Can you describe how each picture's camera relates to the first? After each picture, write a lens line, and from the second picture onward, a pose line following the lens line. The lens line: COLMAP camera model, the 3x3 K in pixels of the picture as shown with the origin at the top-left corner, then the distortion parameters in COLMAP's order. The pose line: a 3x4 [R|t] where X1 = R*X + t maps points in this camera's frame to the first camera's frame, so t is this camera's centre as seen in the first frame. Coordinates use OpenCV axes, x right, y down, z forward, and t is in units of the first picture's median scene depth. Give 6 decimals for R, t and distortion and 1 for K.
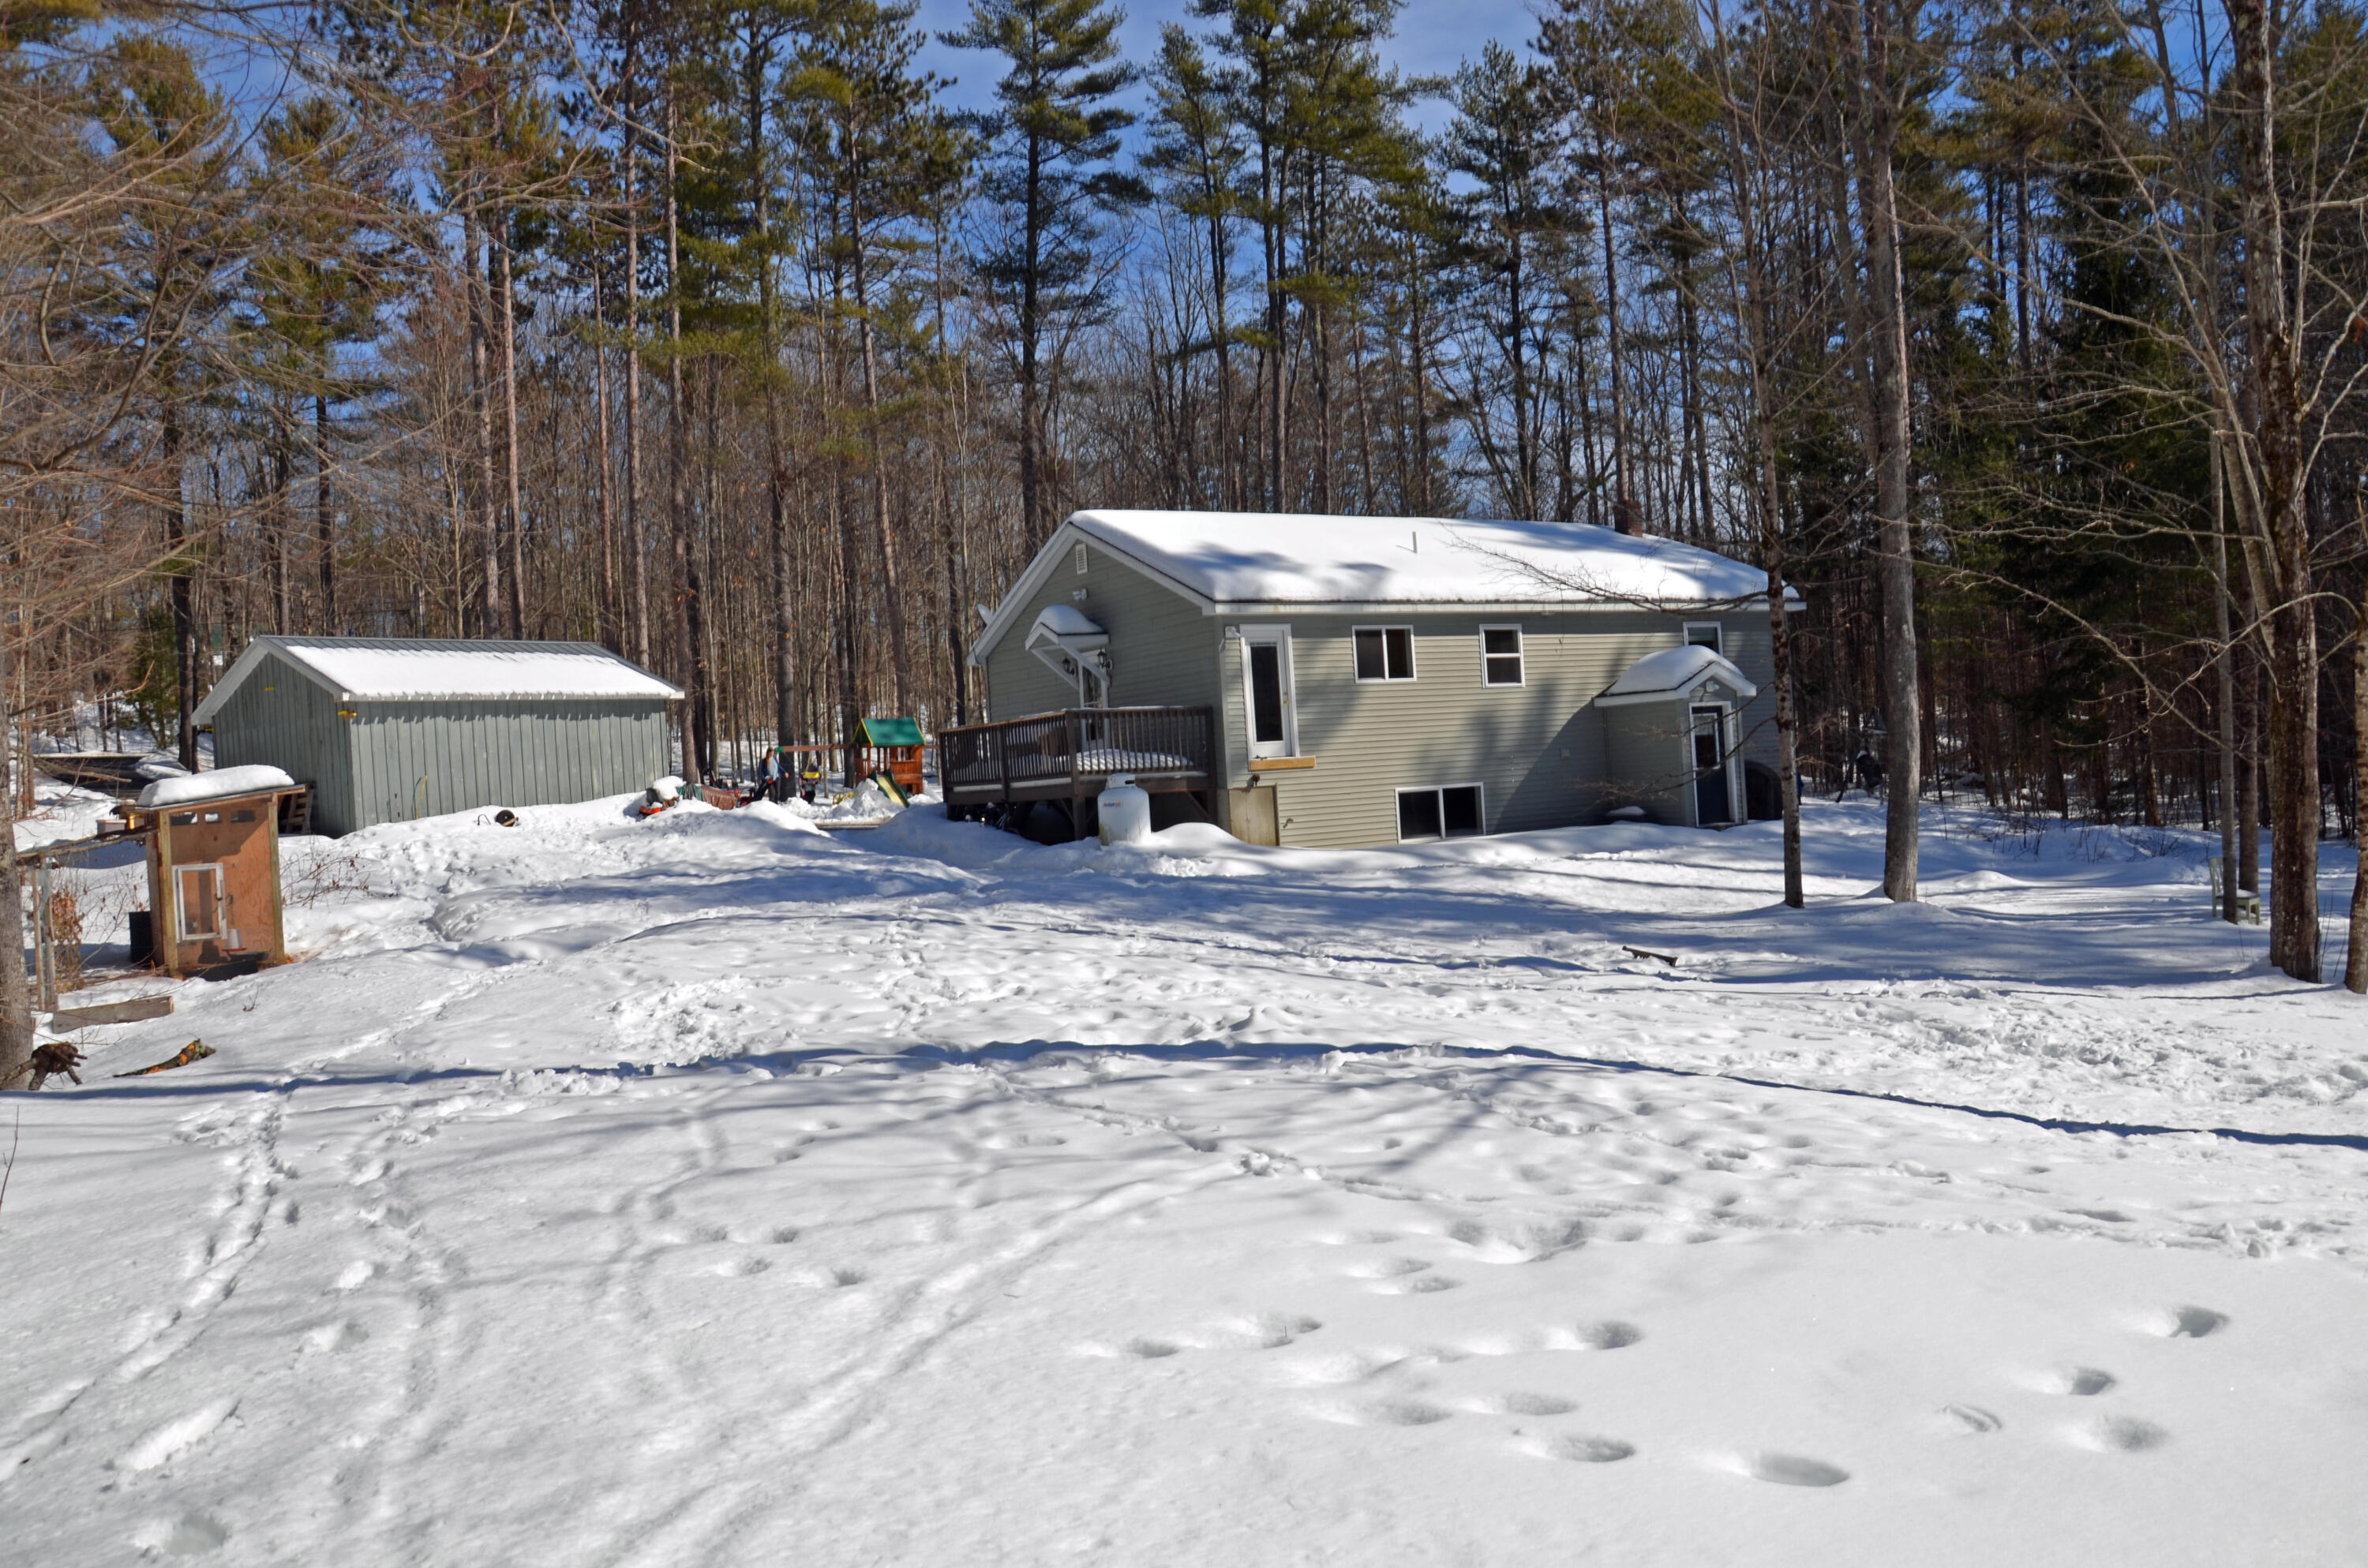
lens RADIAL K [[1794.9, 0, 1184.3], [0, 1794.9, 779.9], [0, 0, 1]] dist [-0.000016, -0.000025]
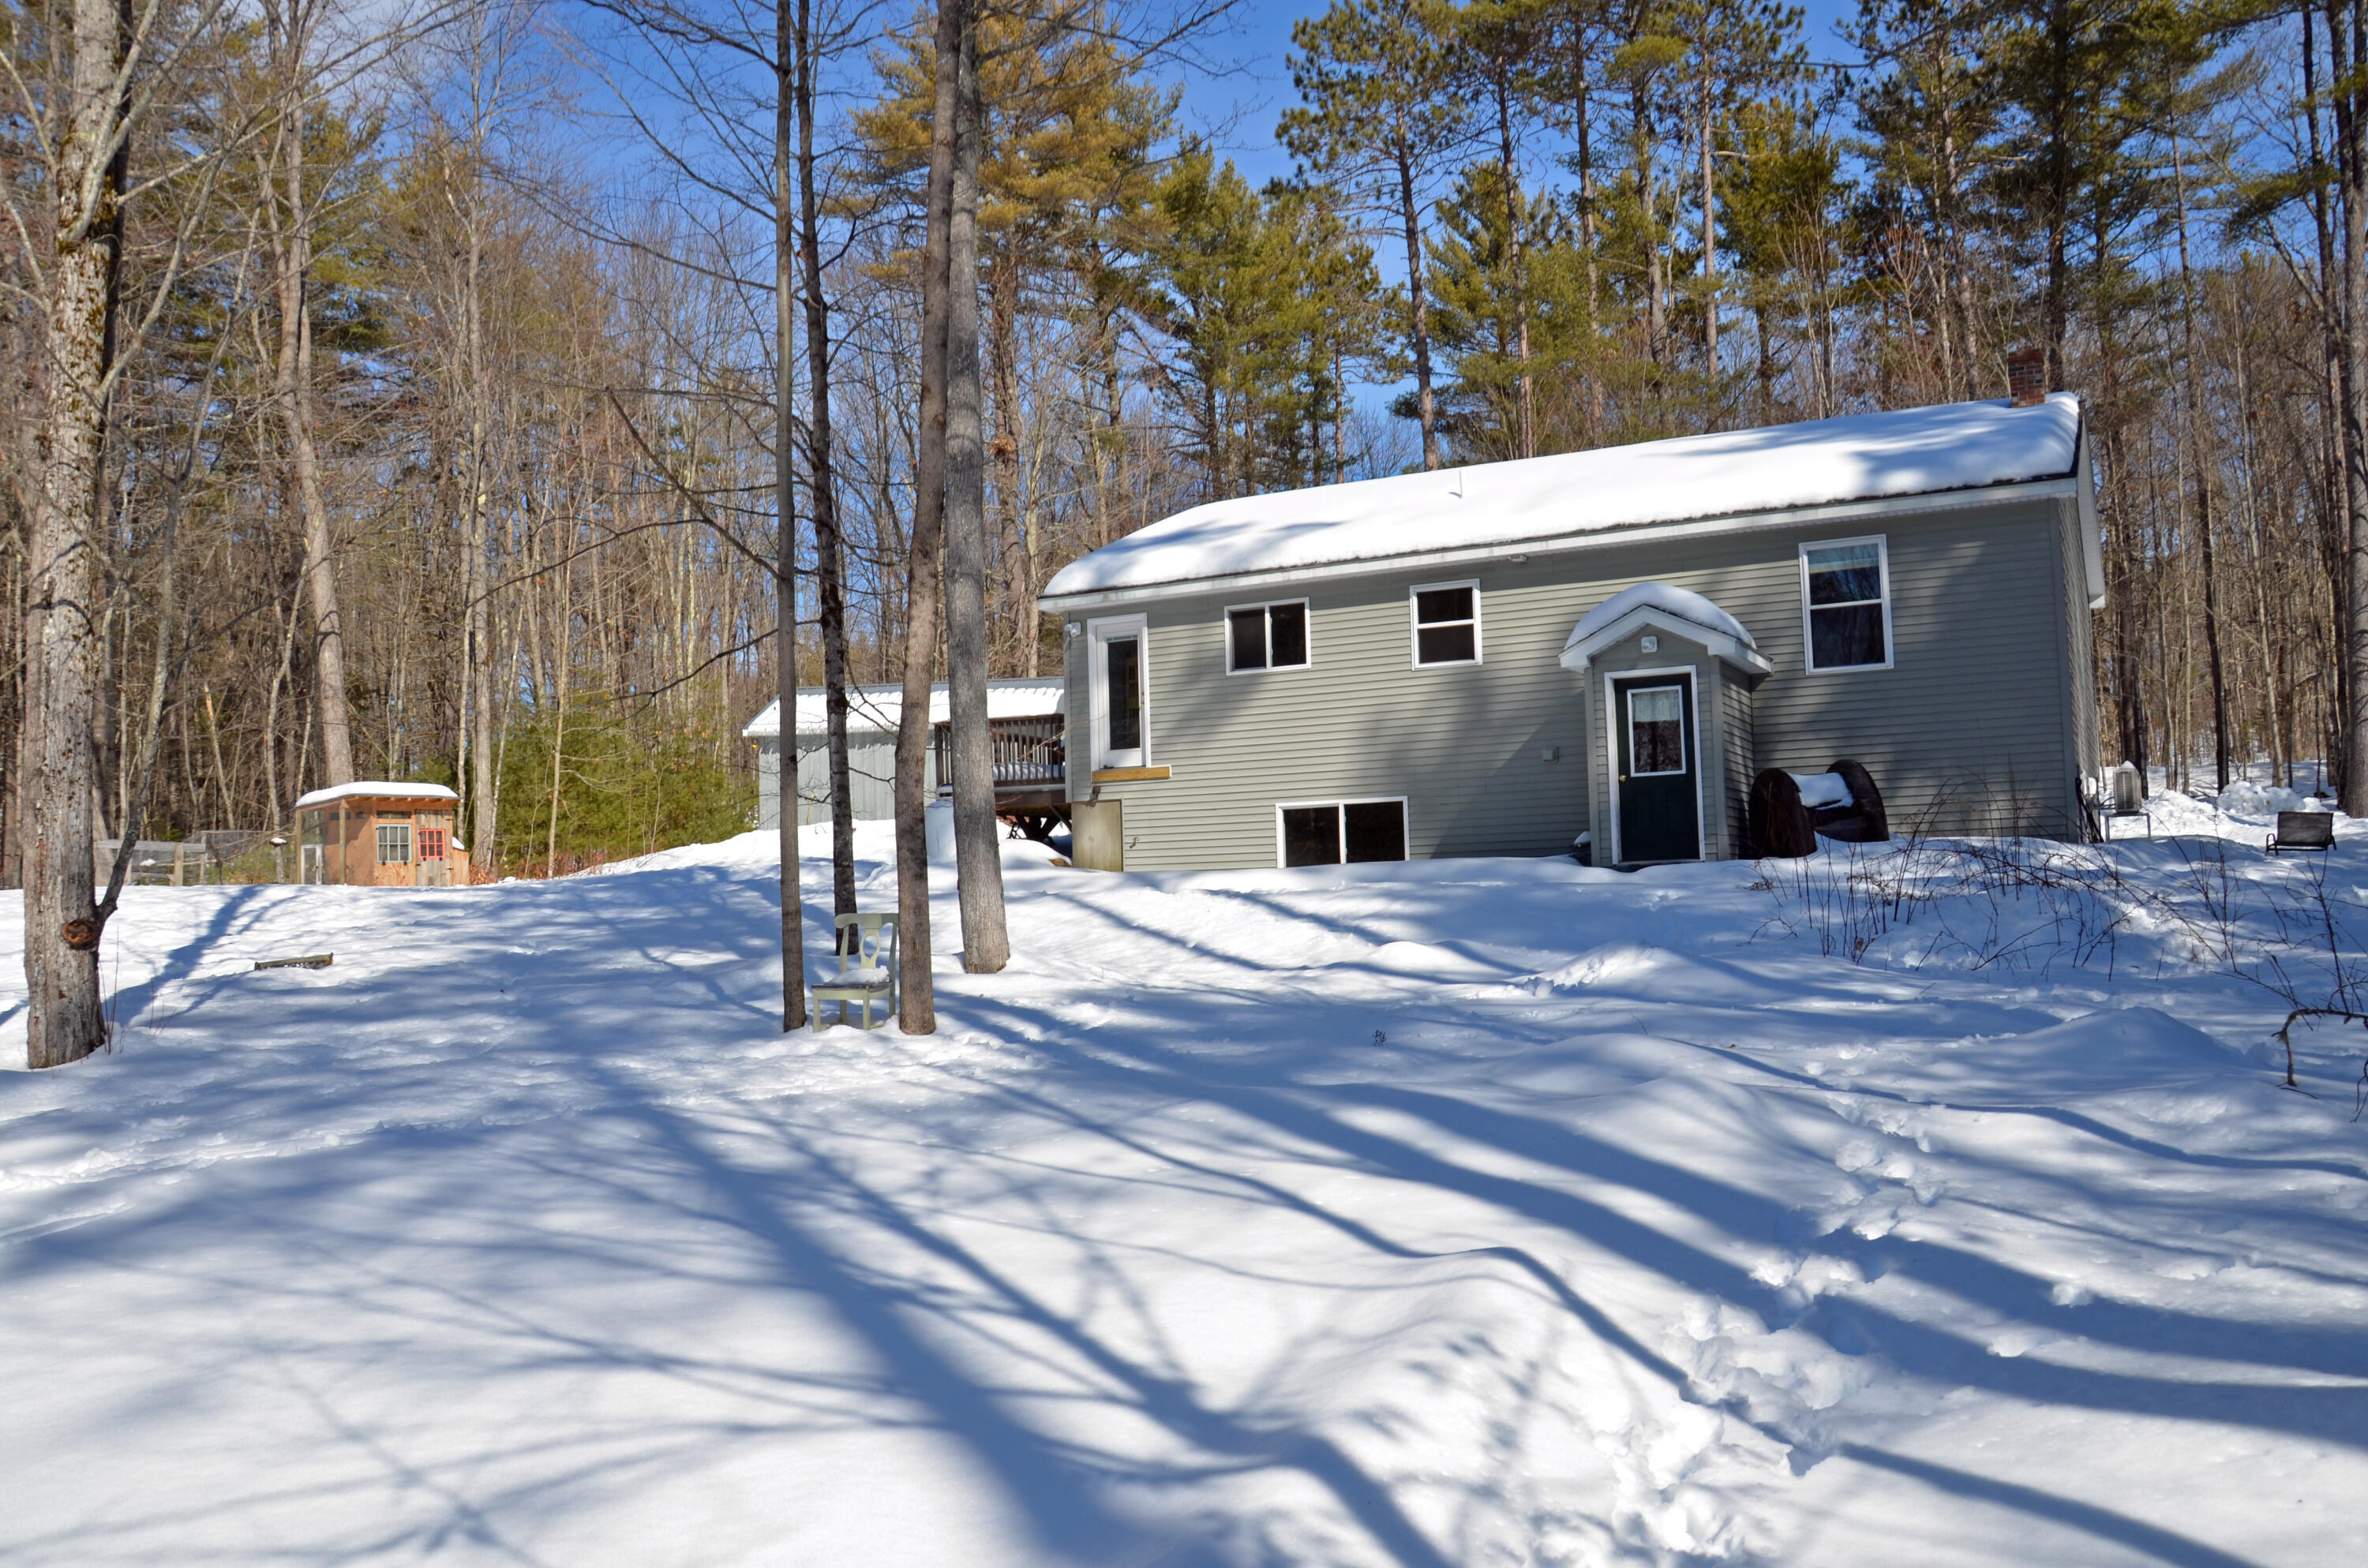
lens RADIAL K [[1794.9, 0, 1184.2], [0, 1794.9, 789.2], [0, 0, 1]] dist [-0.000016, -0.000025]
pose [[0.535785, -0.005926, -0.844334, 0.771424], [-0.003811, 0.999948, -0.009437, 0.006036], [0.844346, 0.008274, 0.535735, 0.534163]]
